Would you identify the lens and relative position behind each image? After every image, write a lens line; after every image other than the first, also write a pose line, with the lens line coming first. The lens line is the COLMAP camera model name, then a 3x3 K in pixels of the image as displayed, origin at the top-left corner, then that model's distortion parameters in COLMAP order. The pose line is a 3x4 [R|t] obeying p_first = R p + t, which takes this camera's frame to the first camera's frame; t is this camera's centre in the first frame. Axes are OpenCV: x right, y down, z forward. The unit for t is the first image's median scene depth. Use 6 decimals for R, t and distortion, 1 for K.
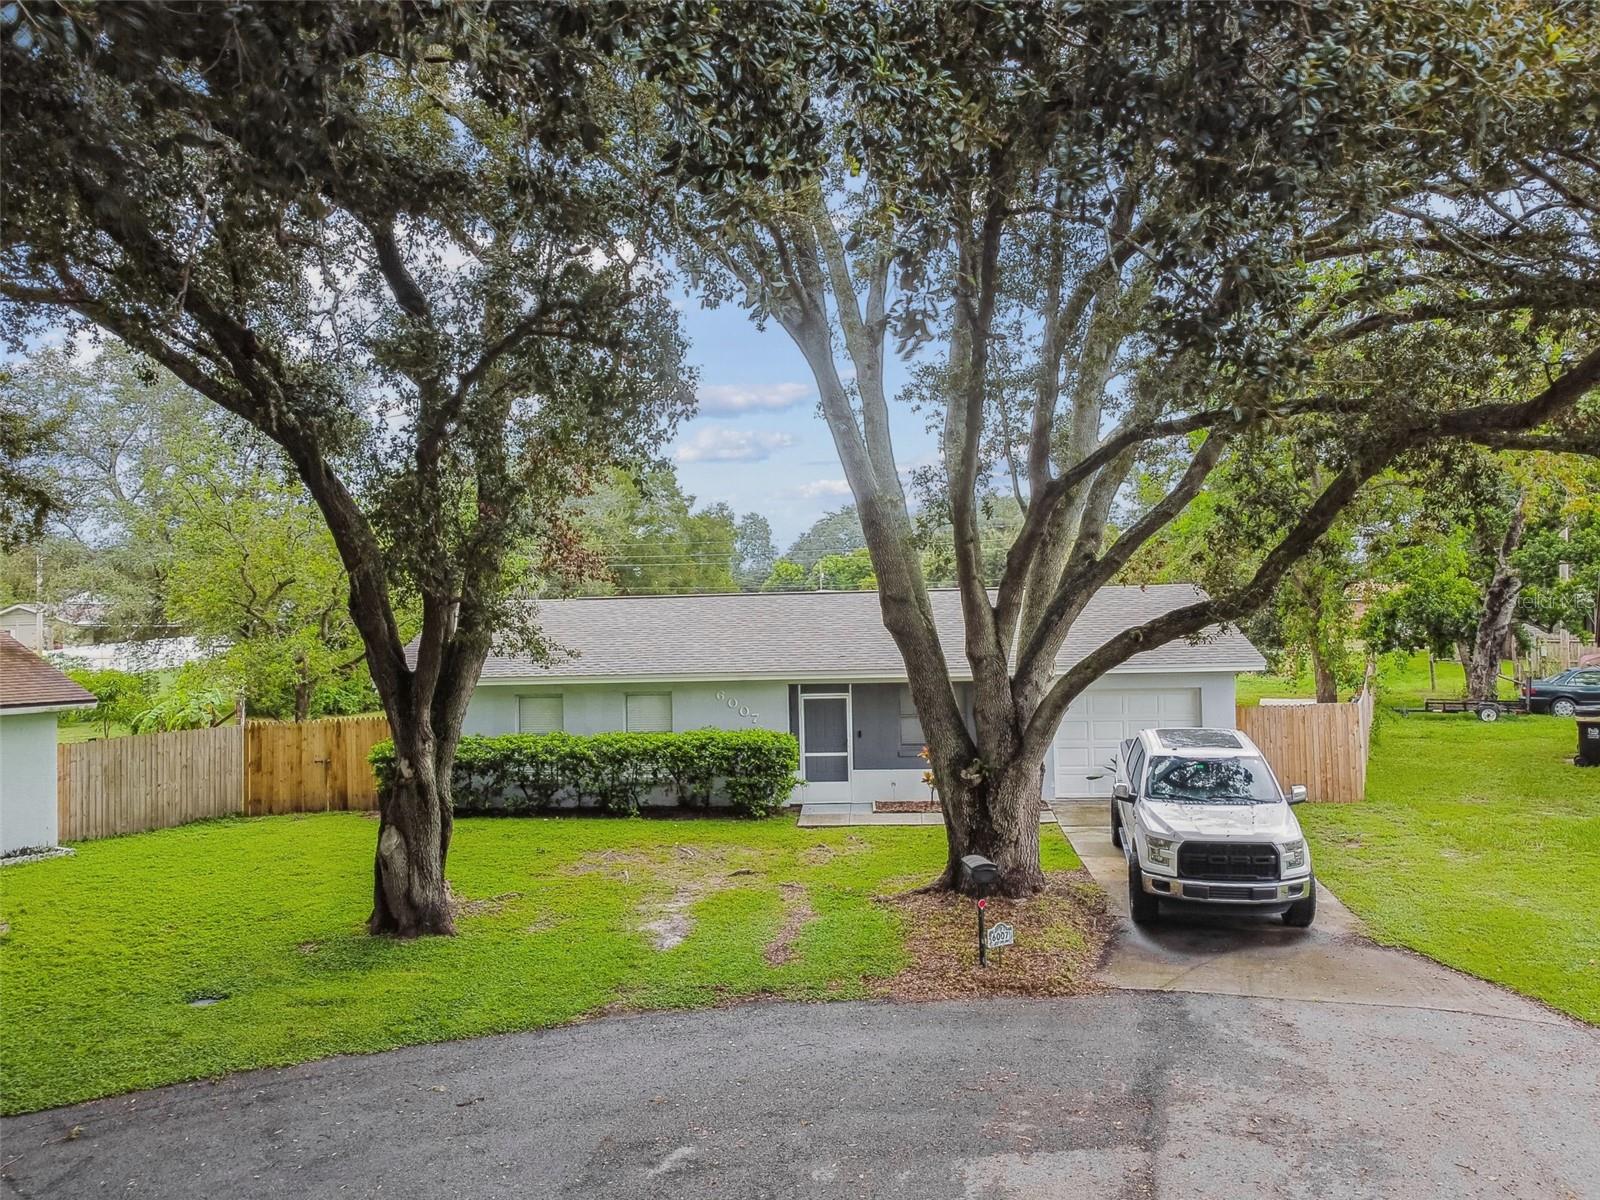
lens RADIAL K [[1204.3, 0, 800.0], [0, 1204.3, 600.0], [0, 0, 1]] dist [-0.000162, -0.003600]
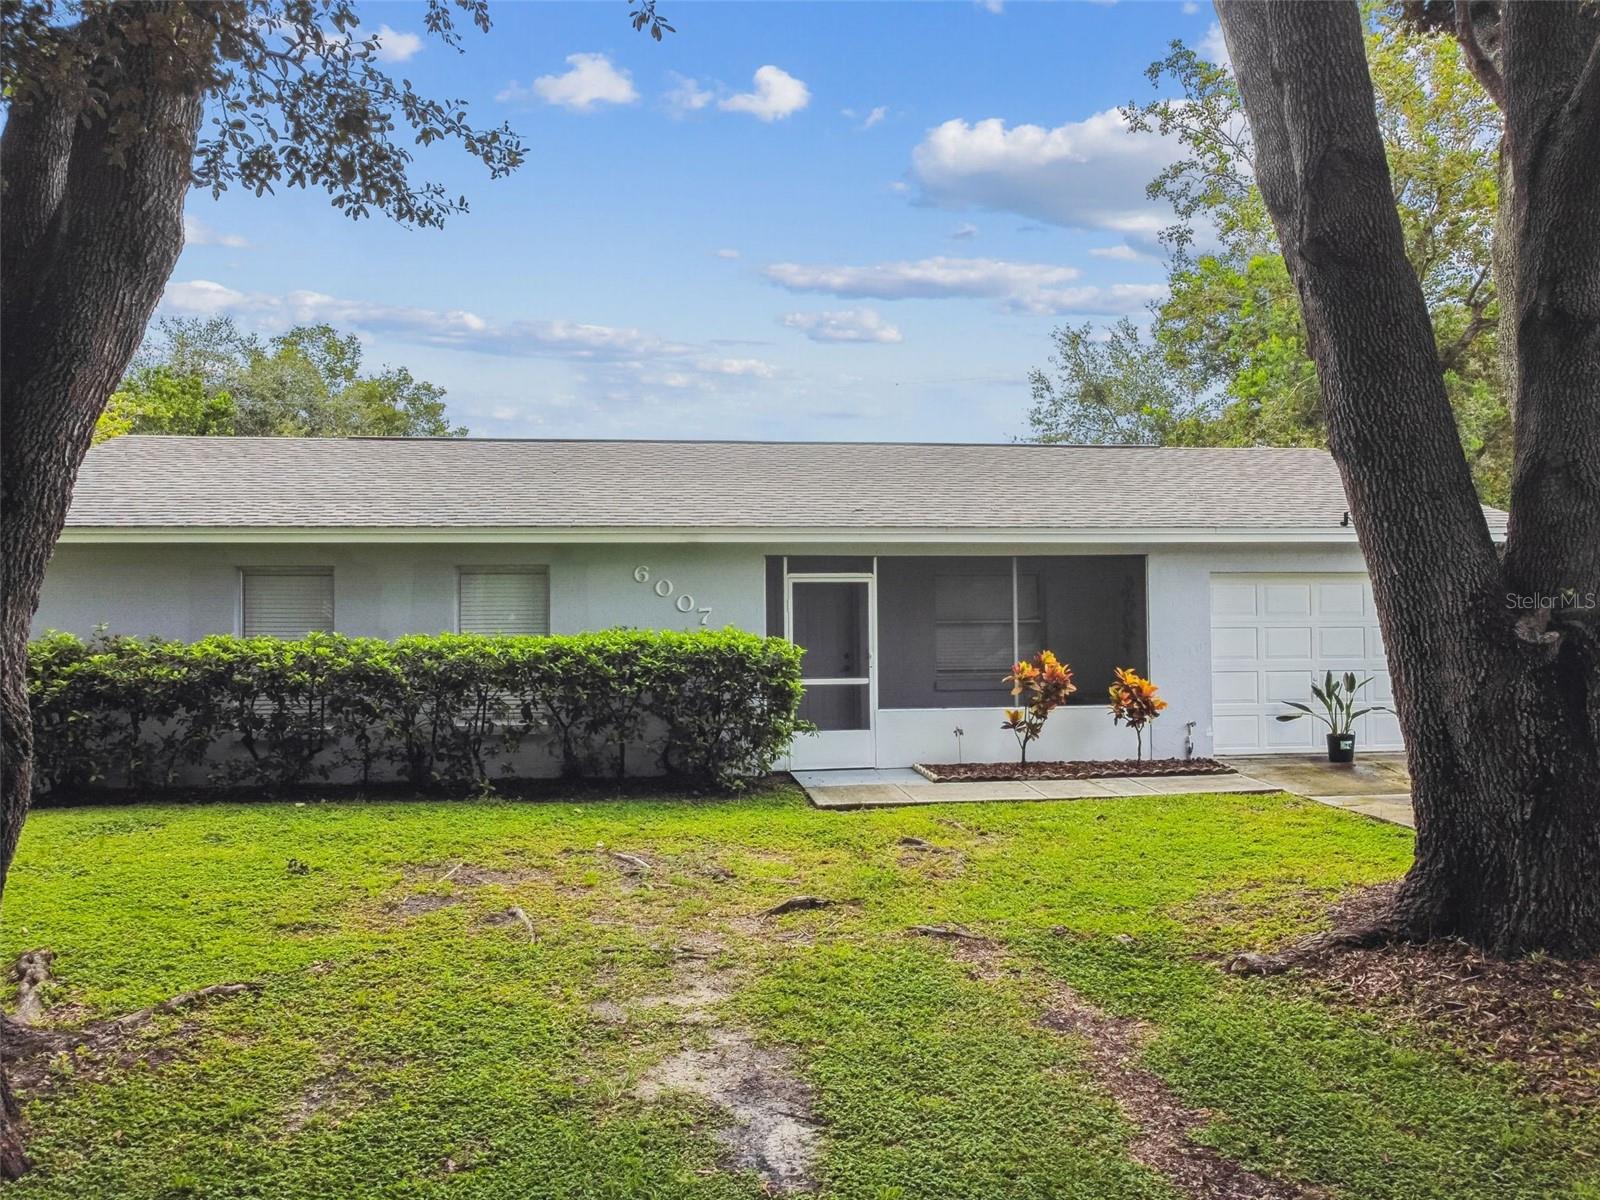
lens RADIAL K [[1216.9, 0, 801.2], [0, 1216.9, 595.3], [0, 0, 1]] dist [-0.003927, -0.002059]
pose [[0.977569, 0.018408, 0.209811, -0.162896], [-0.016463, 0.999804, -0.011011, 0.138204], [-0.209973, 0.007310, 0.977680, 0.657667]]
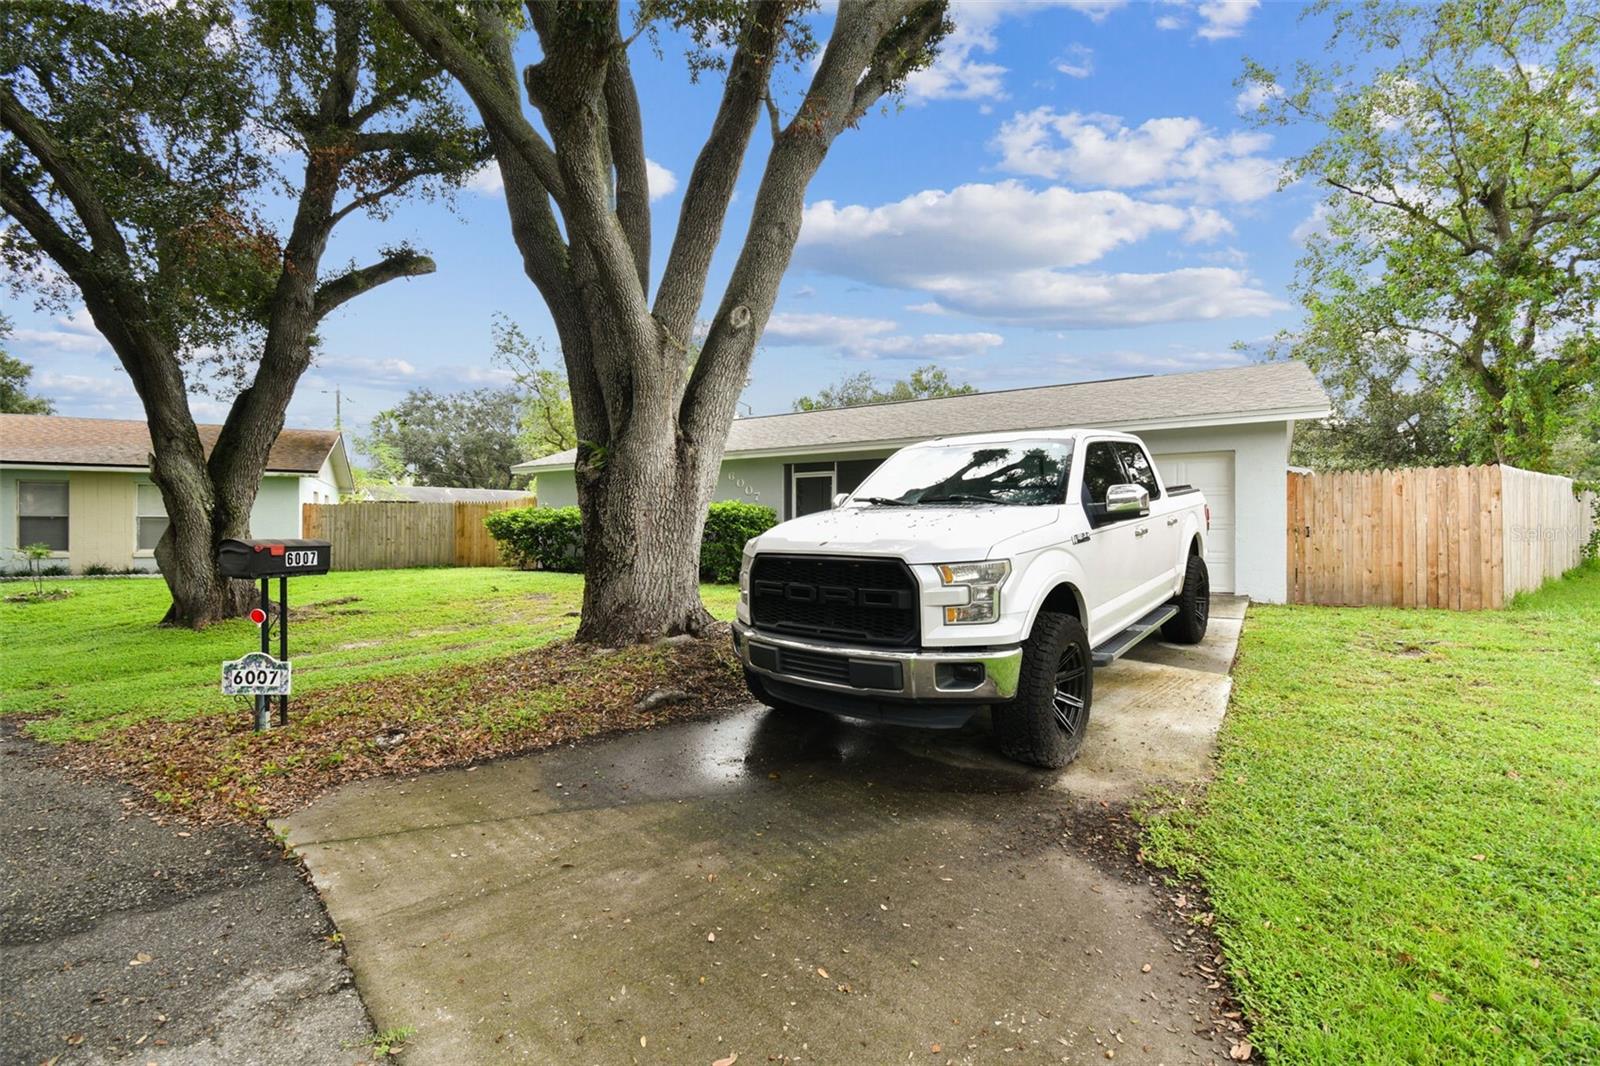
lens RADIAL K [[701.8, 0, 815.0], [0, 701.8, 537.4], [0, 0, 1]] dist [0.014006, -0.021249]
pose [[0.891282, 0.026075, -0.452699, 0.428900], [-0.013012, 0.999405, 0.031946, 0.167155], [0.453262, -0.022583, 0.891091, 0.685004]]
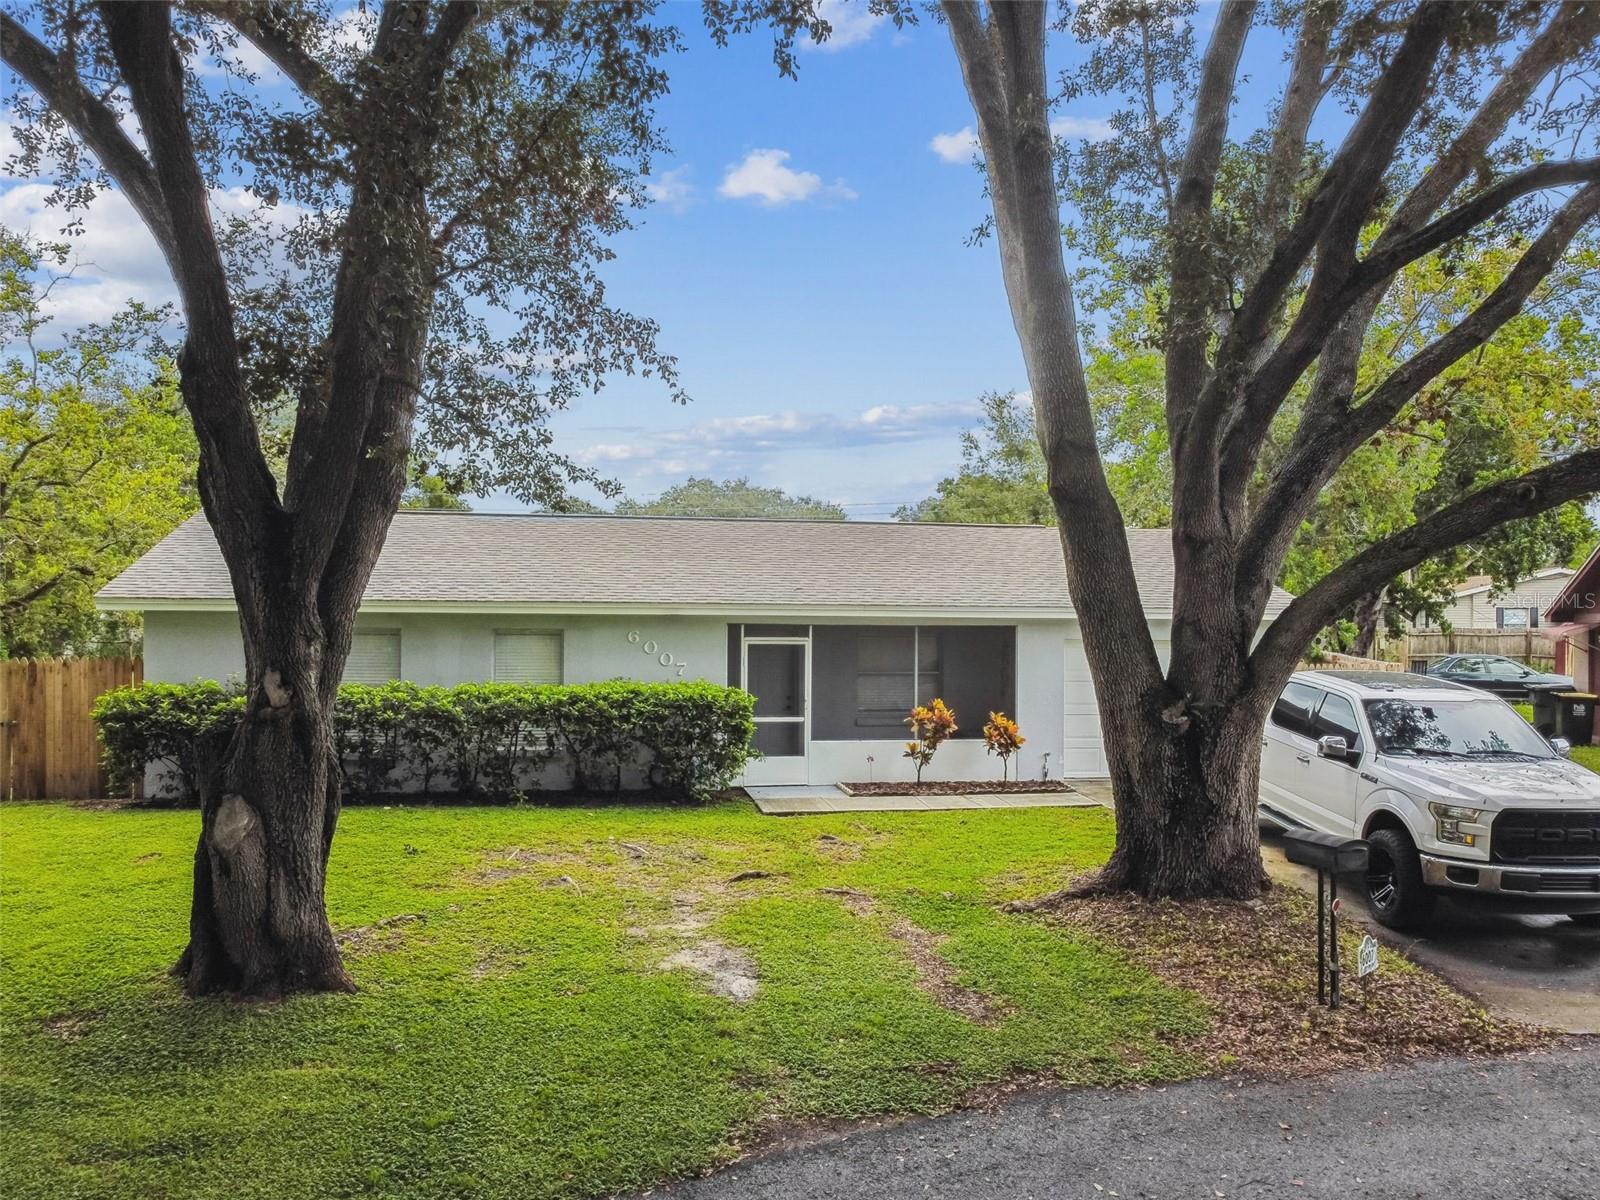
lens RADIAL K [[1238.0, 0, 804.1], [0, 1238.0, 628.8], [0, 0, 1]] dist [-0.000980, -0.001883]
pose [[0.967716, 0.029879, 0.250266, -0.224656], [-0.033326, 0.999399, 0.009547, 0.094440], [-0.249830, -0.017579, 0.968130, 0.380146]]
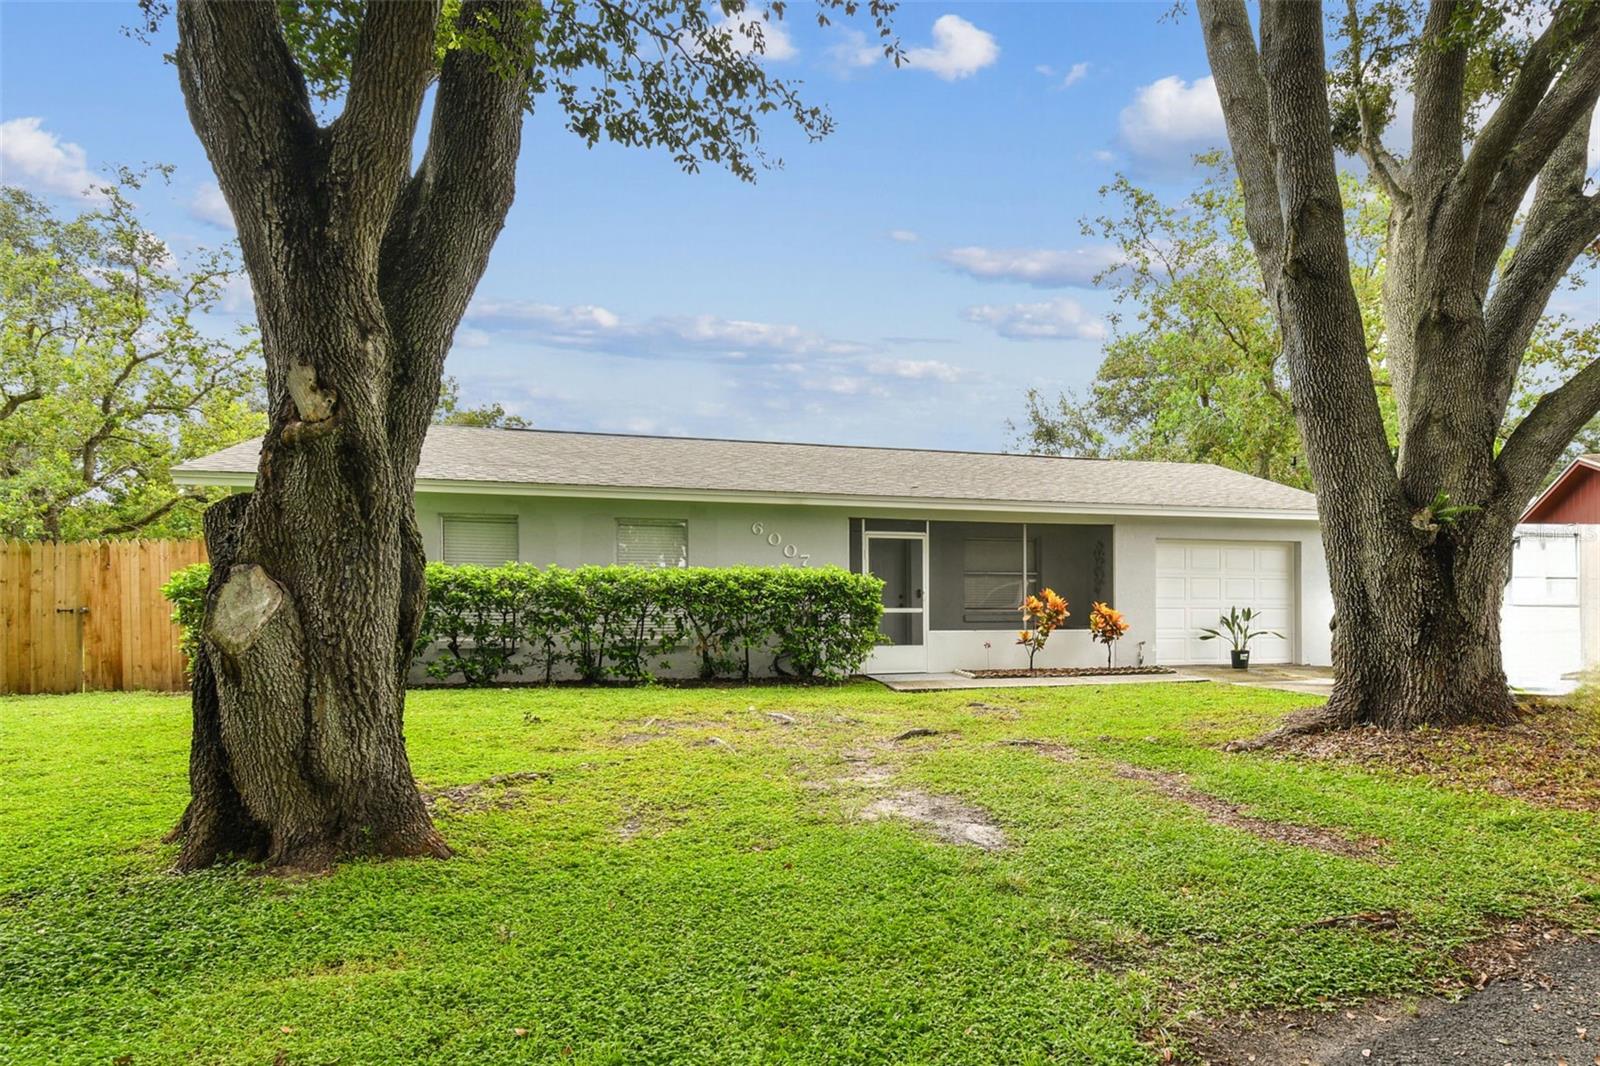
lens RADIAL K [[910.3, 0, 937.1], [0, 910.3, 630.3], [0, 0, 1]] dist [0.026316, -0.031578]
pose [[0.934861, 0.015379, 0.354680, -0.235751], [-0.023114, 0.999578, 0.017582, 0.190388], [-0.354260, -0.024635, 0.934823, 0.647449]]
